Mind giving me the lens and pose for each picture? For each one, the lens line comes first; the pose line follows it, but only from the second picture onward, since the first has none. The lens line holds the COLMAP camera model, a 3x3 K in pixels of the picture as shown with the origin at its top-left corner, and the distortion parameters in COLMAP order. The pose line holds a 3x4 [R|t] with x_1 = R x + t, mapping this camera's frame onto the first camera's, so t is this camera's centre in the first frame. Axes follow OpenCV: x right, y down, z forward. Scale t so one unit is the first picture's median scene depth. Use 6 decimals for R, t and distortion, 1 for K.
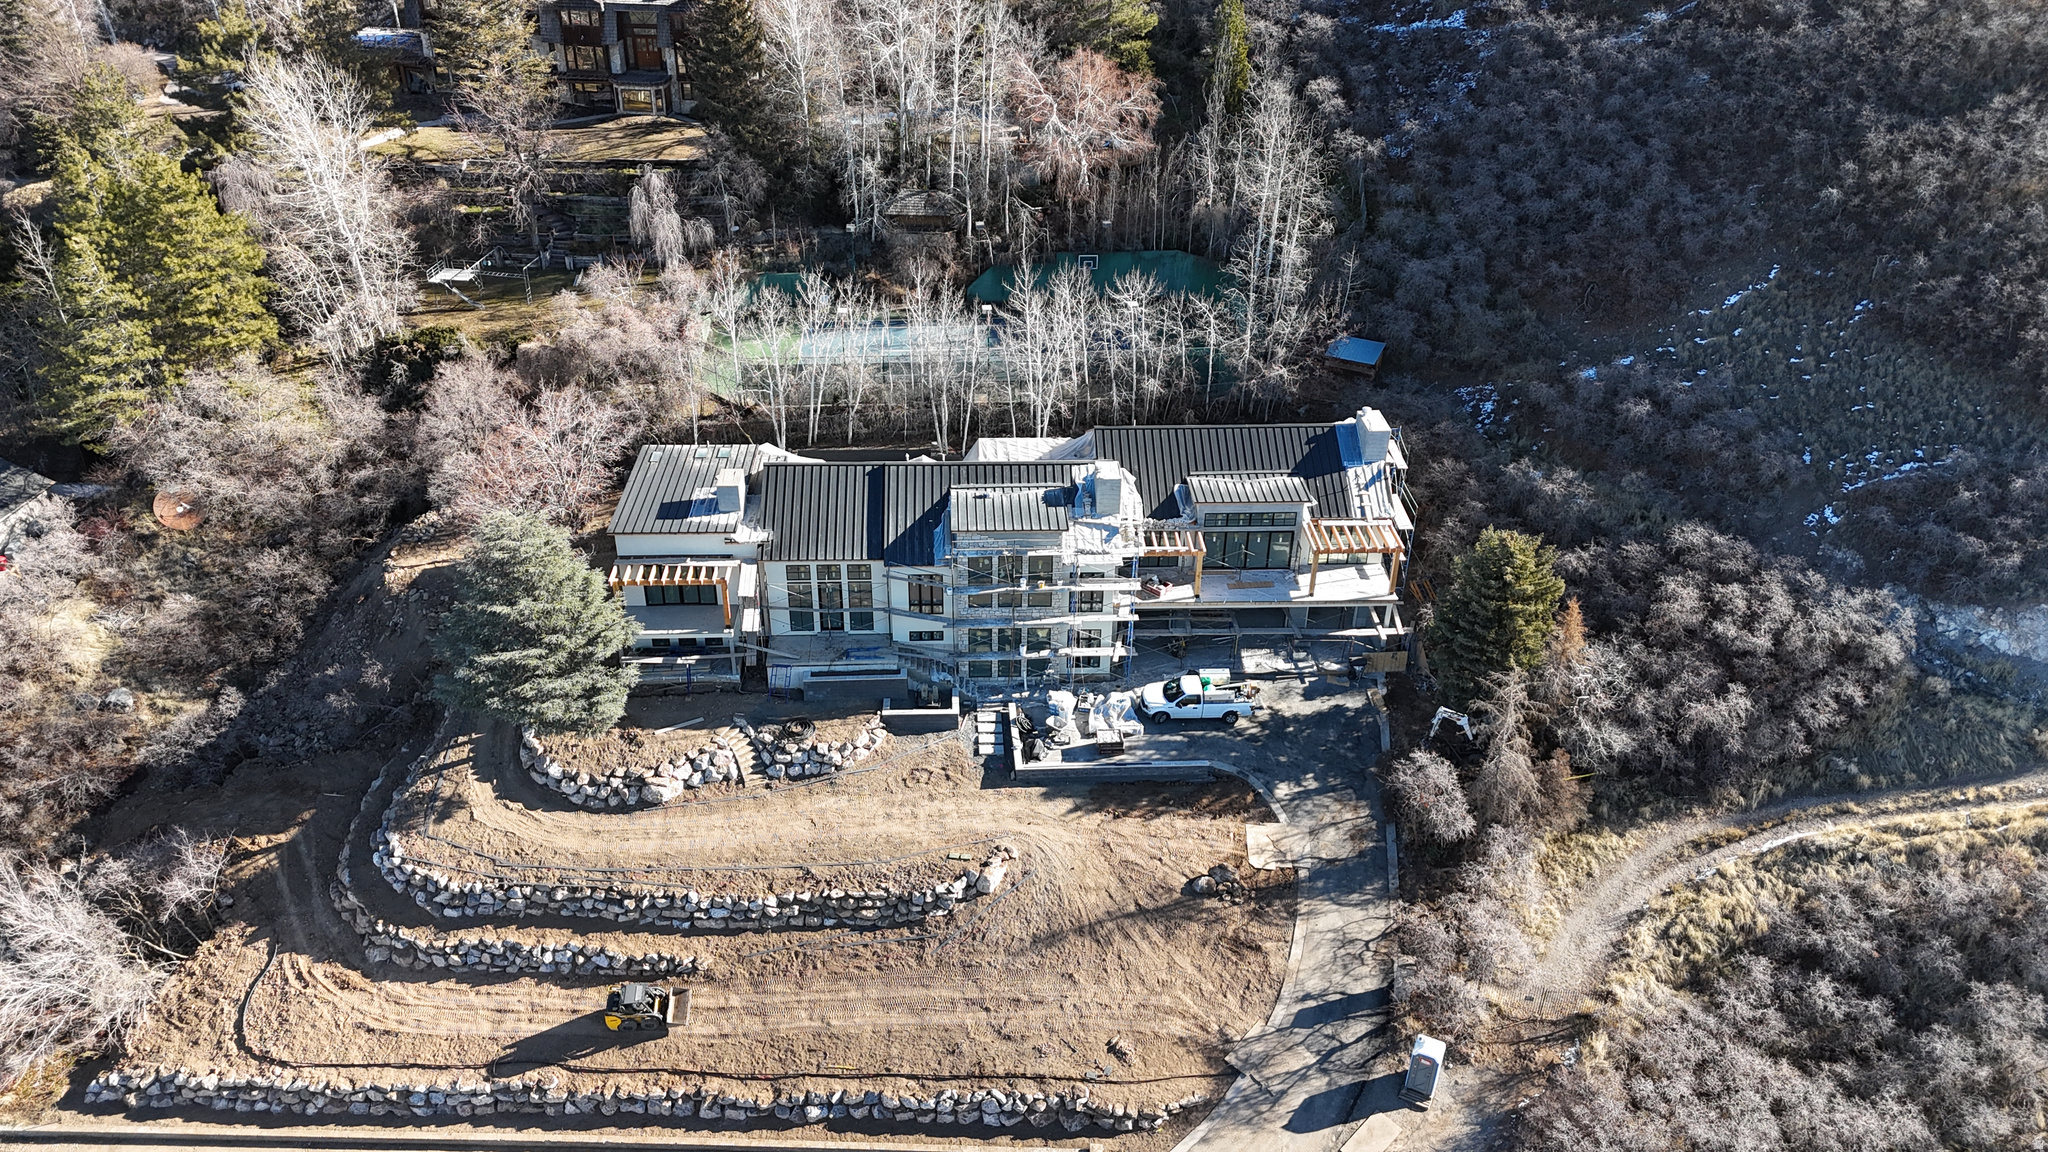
lens RADIAL K [[1545.7, 0, 1024.0], [0, 1545.7, 576.0], [0, 0, 1]] dist [0.105153, -0.111948]
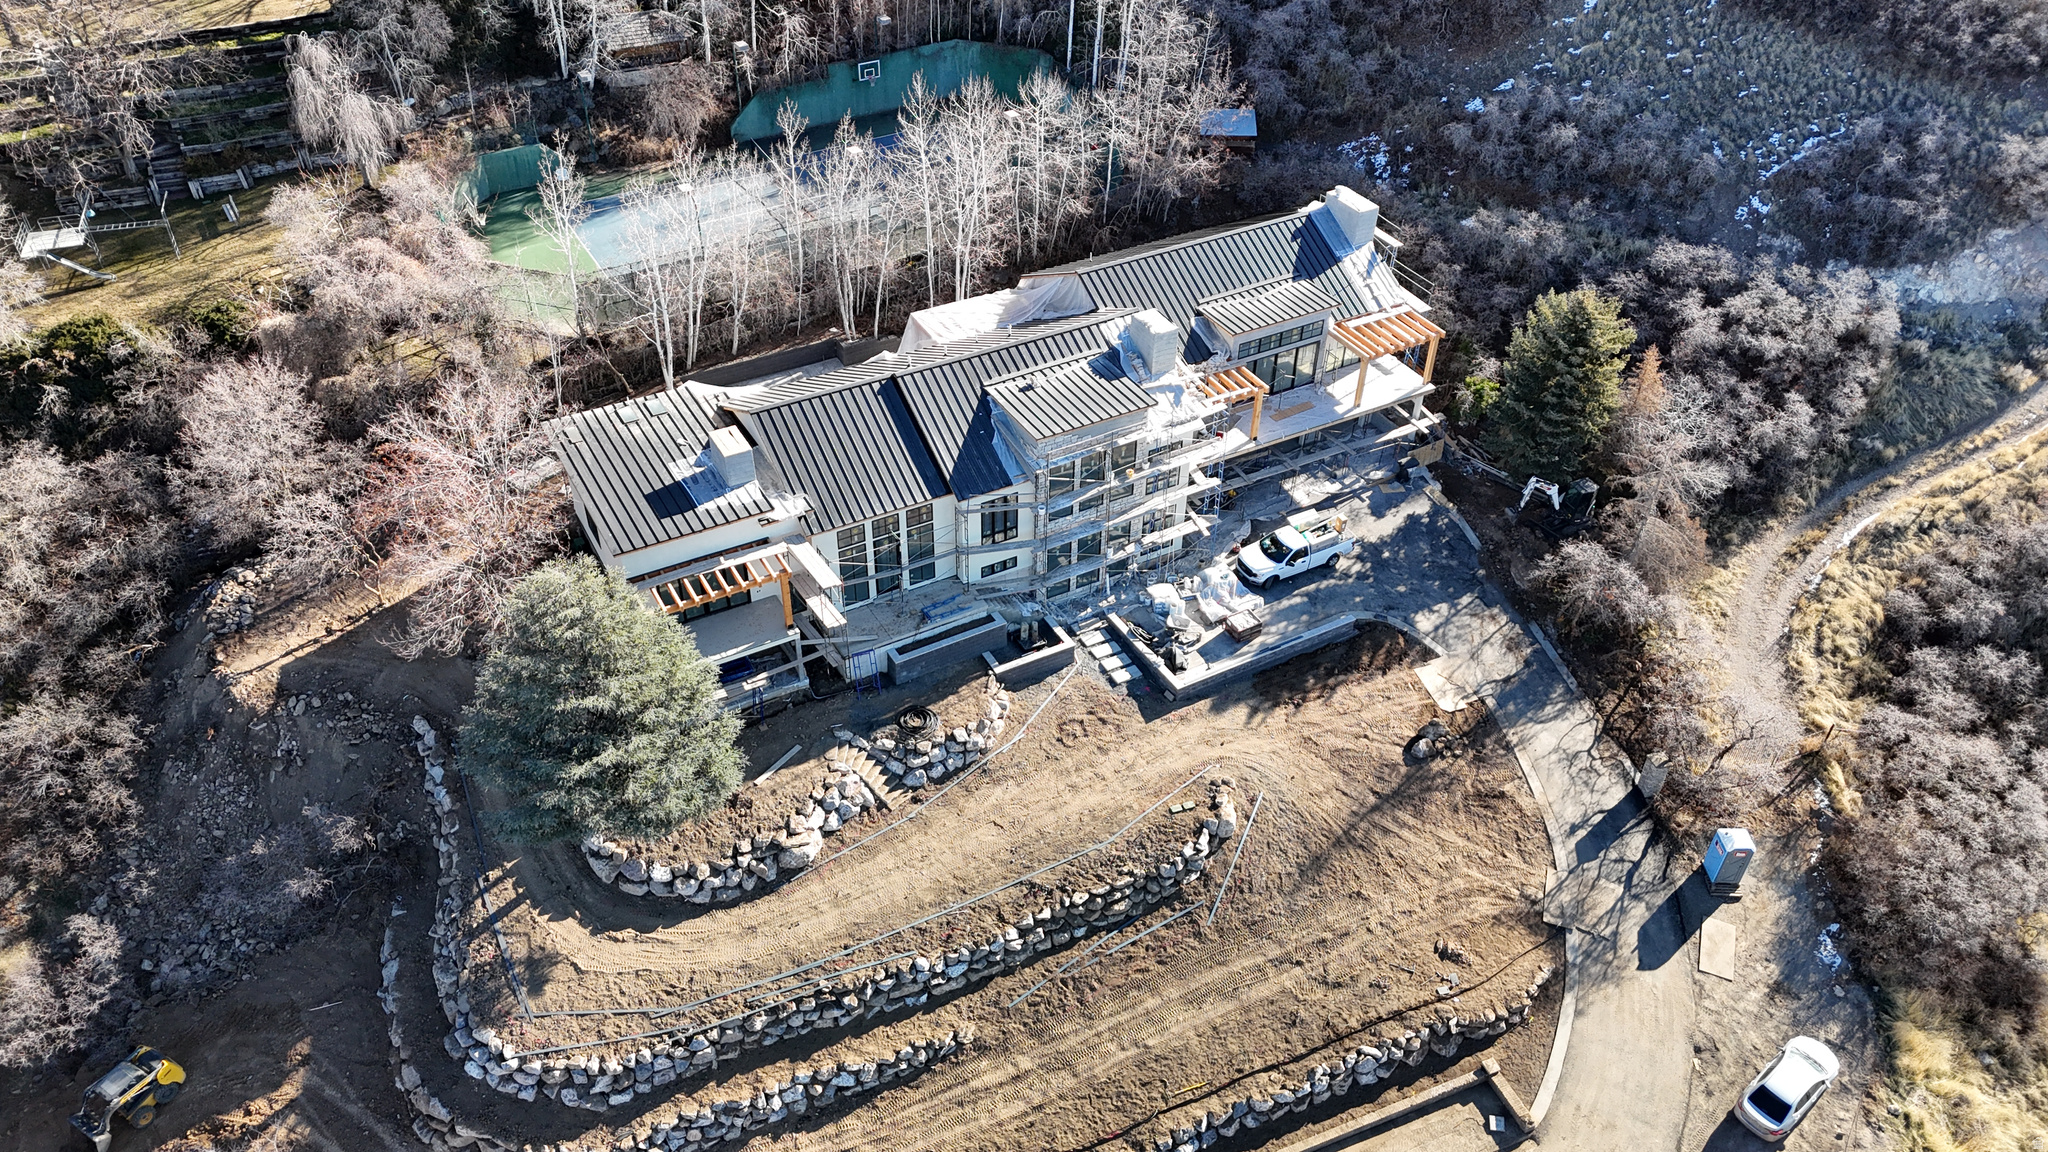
lens RADIAL K [[1545.7, 0, 1024.0], [0, 1545.7, 576.0], [0, 0, 1]] dist [0.105153, -0.111948]
pose [[0.893648, -0.280097, 0.350627, -0.366921], [0.224964, 0.955653, 0.190051, -0.119044], [-0.388310, -0.090960, 0.917029, 0.243661]]
